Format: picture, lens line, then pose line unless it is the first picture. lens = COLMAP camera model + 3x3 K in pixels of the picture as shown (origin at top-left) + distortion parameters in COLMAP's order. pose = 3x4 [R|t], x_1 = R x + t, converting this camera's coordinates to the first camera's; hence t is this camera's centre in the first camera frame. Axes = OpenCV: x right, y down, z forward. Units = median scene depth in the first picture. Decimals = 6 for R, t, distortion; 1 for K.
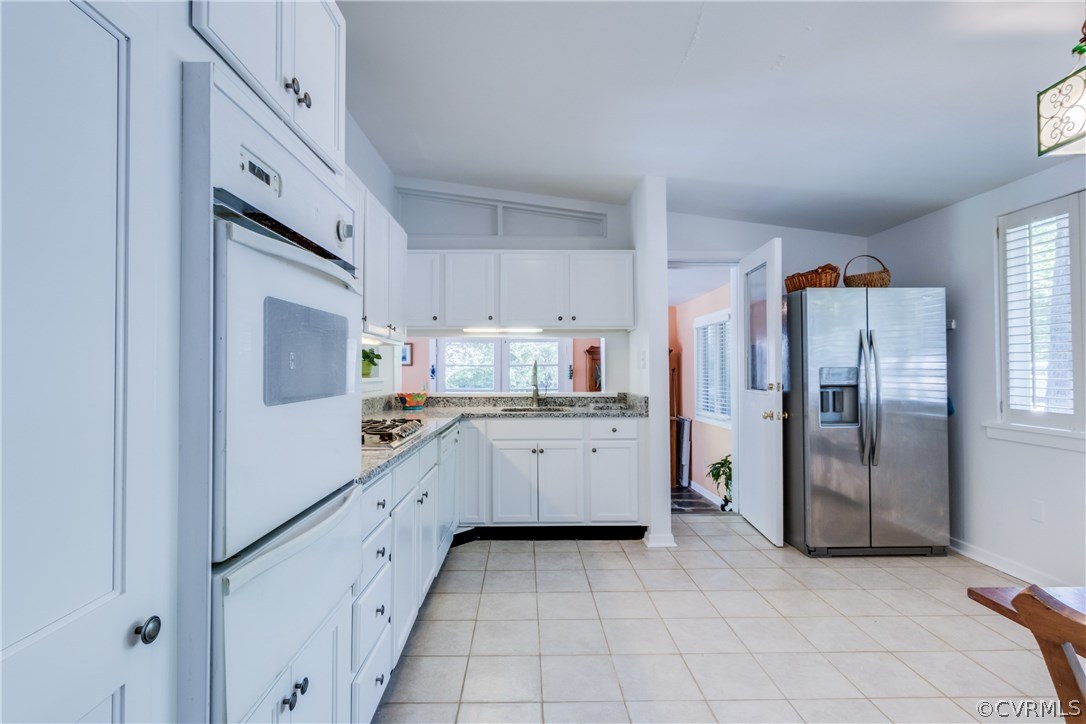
lens RADIAL K [[503.6, 0, 534.2], [0, 503.6, 361.3], [0, 0, 1]] dist [0.000873, 0.000432]
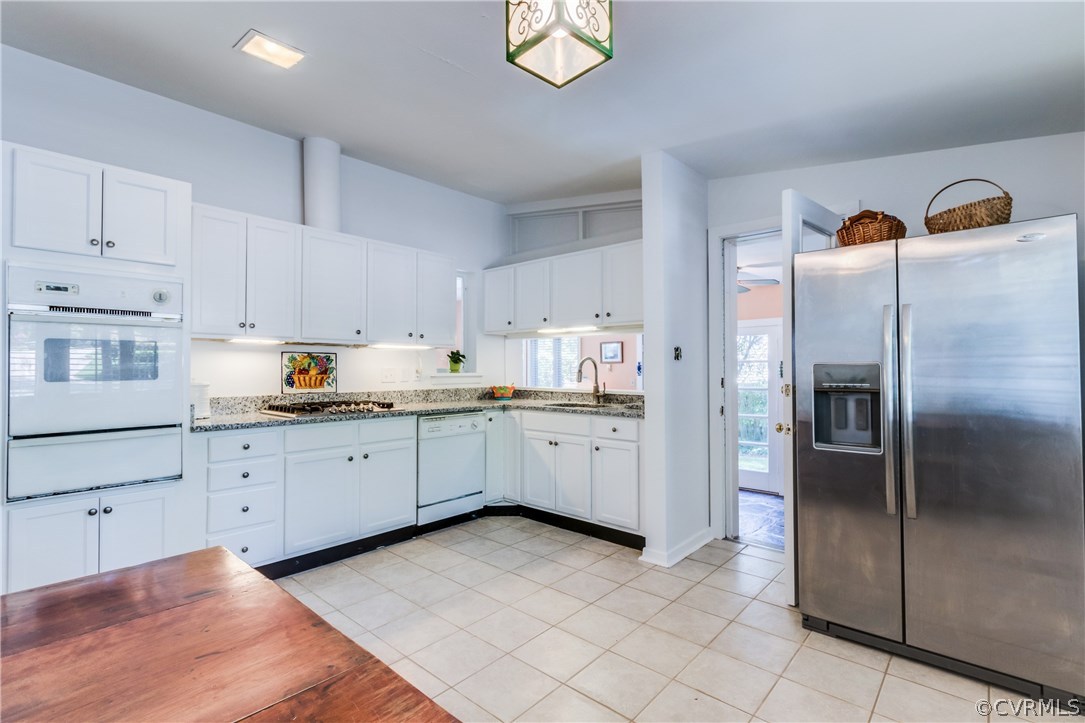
lens RADIAL K [[503.1, 0, 533.7], [0, 503.1, 360.8], [0, 0, 1]] dist [0.000873, 0.000432]
pose [[0.727759, -0.008188, -0.685784, 0.704770], [0.011840, 0.999930, 0.000627, 0.002825], [0.685730, -0.008576, 0.727805, 0.197464]]
